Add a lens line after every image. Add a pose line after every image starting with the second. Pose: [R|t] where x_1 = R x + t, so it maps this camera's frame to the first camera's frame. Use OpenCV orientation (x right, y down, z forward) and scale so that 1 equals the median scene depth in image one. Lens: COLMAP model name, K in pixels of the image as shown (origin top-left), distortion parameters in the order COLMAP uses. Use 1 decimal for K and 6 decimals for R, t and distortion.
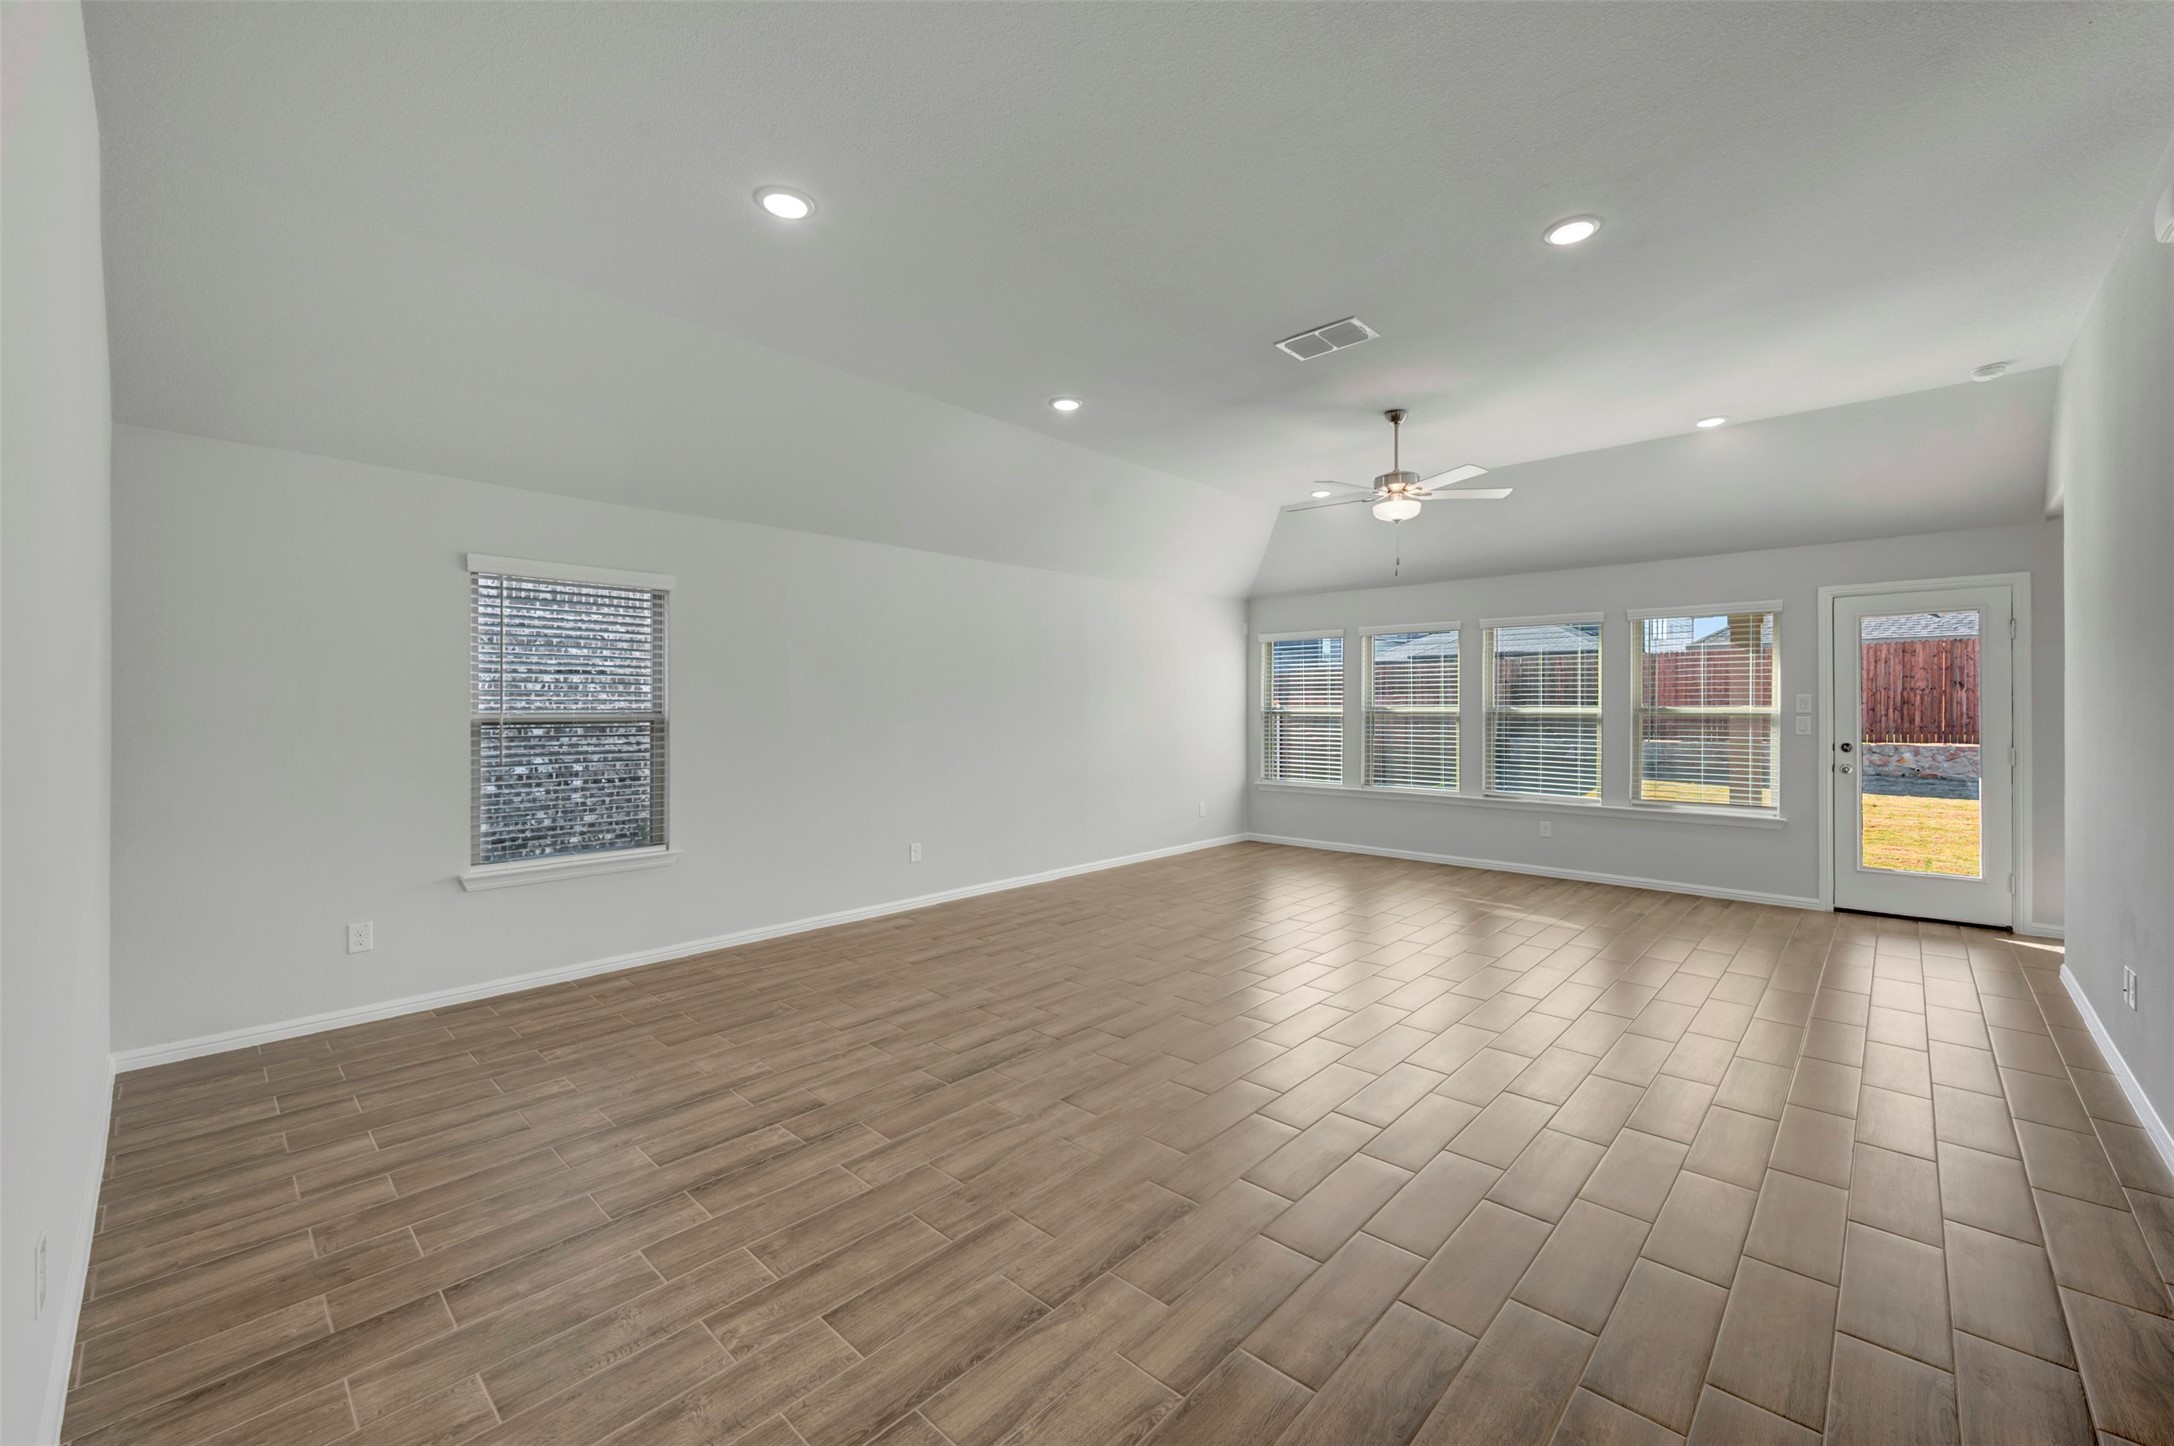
lens RADIAL K [[861.4, 0, 1097.2], [0, 861.4, 713.3], [0, 0, 1]] dist [0.001341, -0.000022]
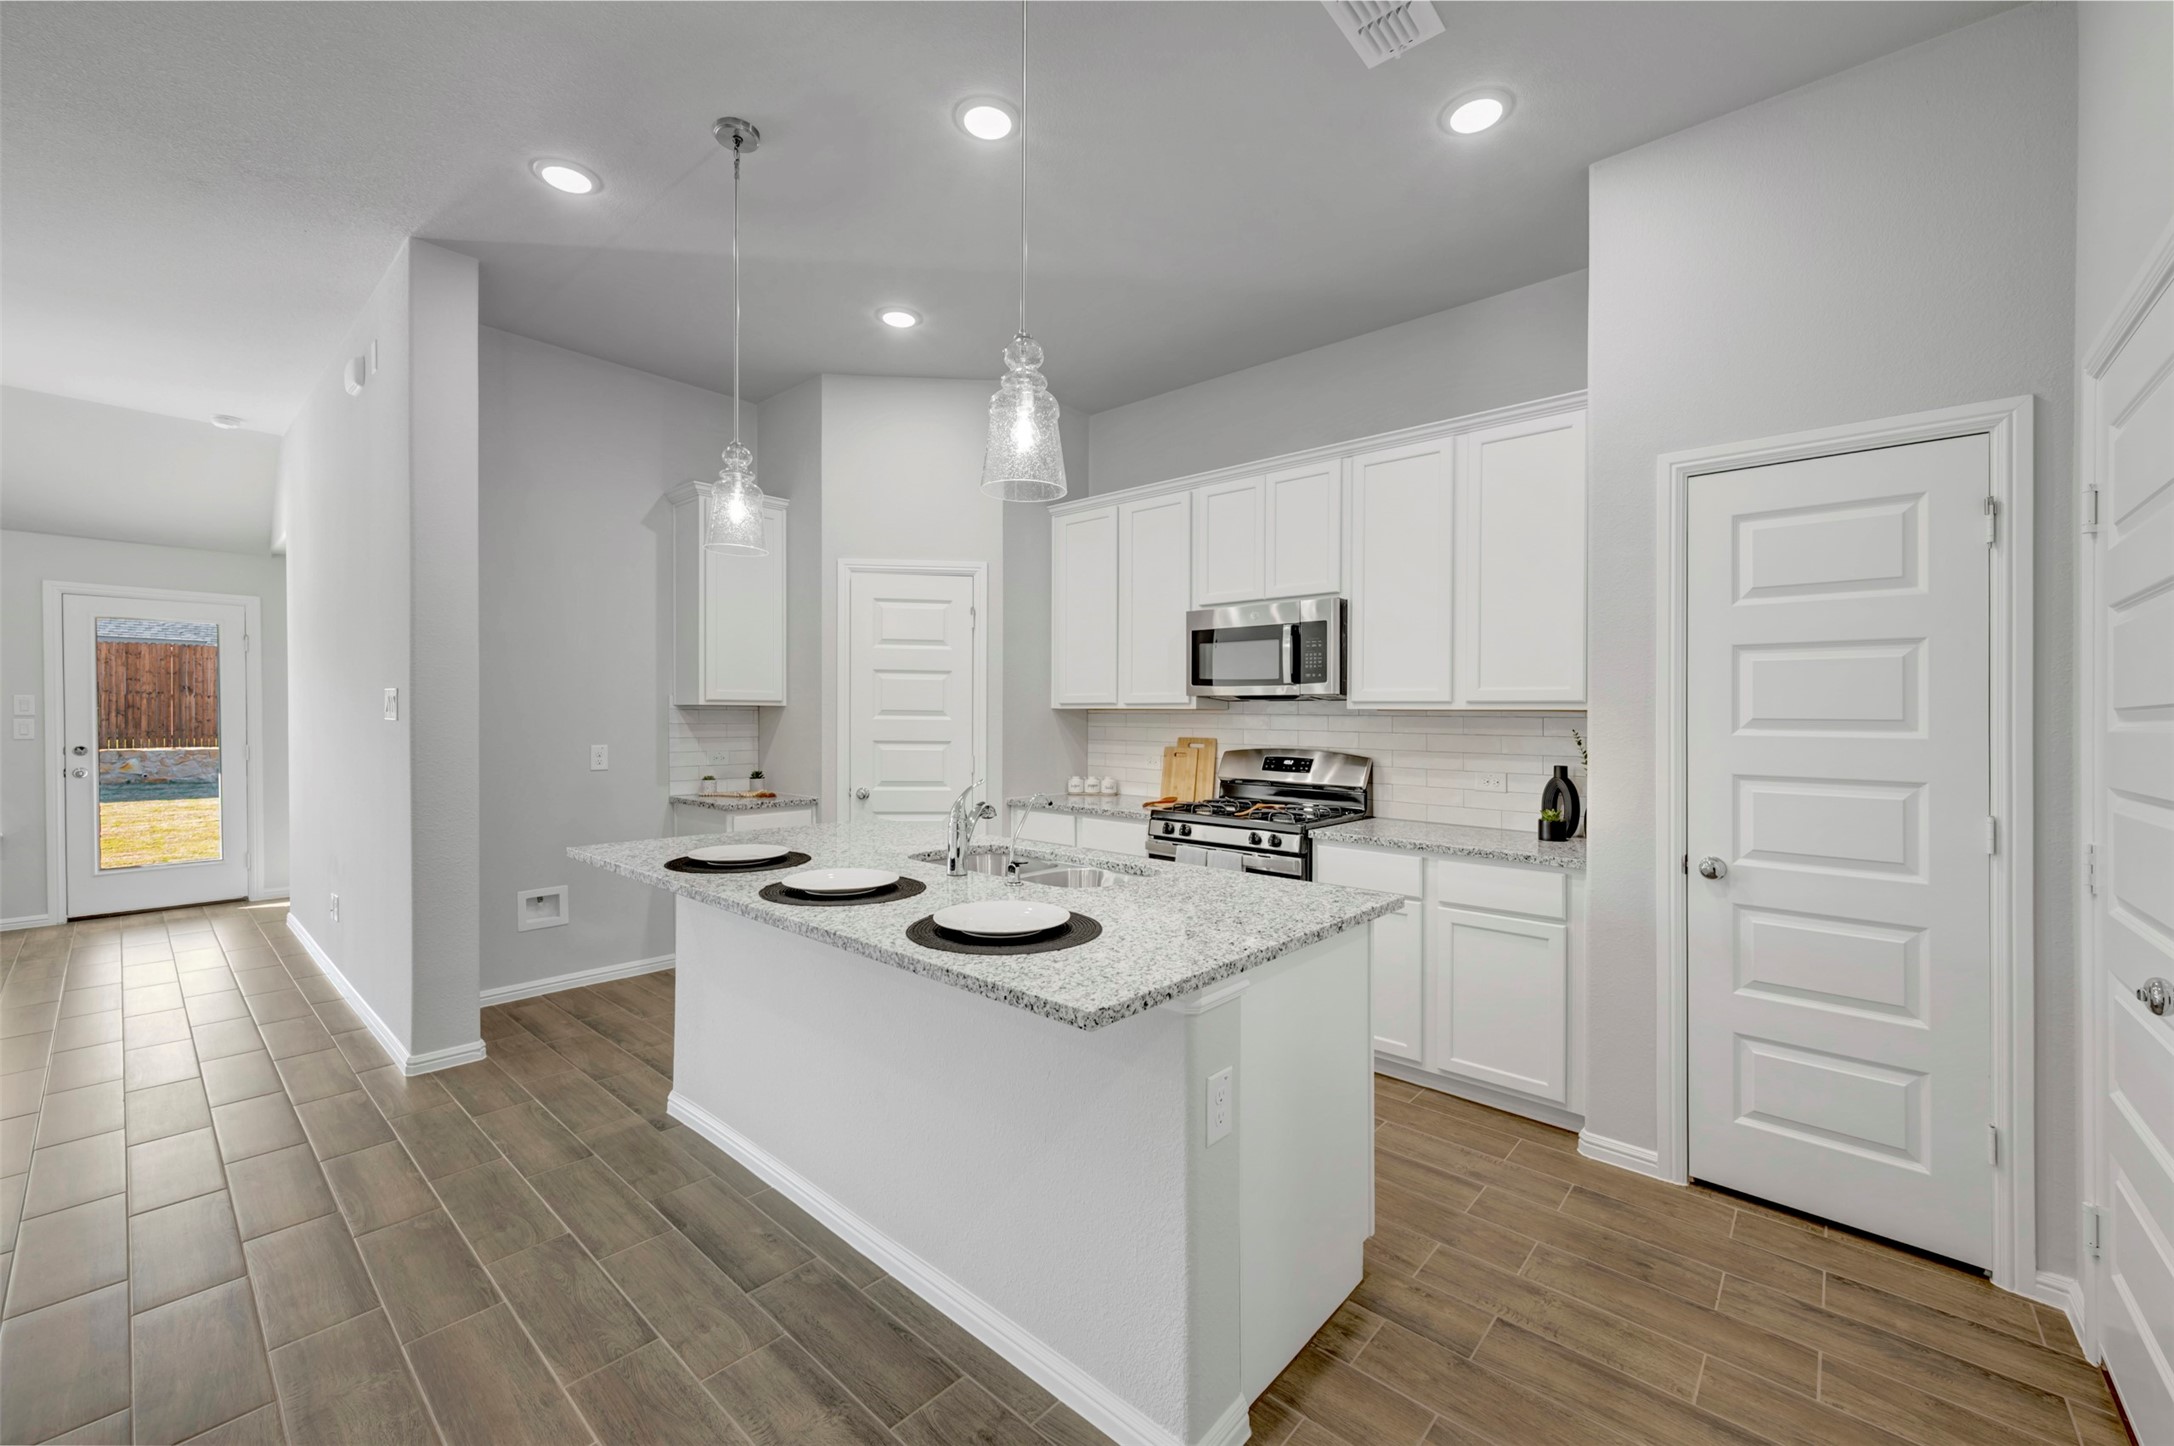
lens RADIAL K [[861.4, 0, 1093.8], [0, 861.4, 725.5], [0, 0, 1]] dist [0.001341, -0.000022]
pose [[-0.027814, -0.009285, 0.999570, -0.145250], [0.001668, 0.999955, 0.009335, 0.005821], [-0.999612, 0.001927, -0.027797, -0.121023]]
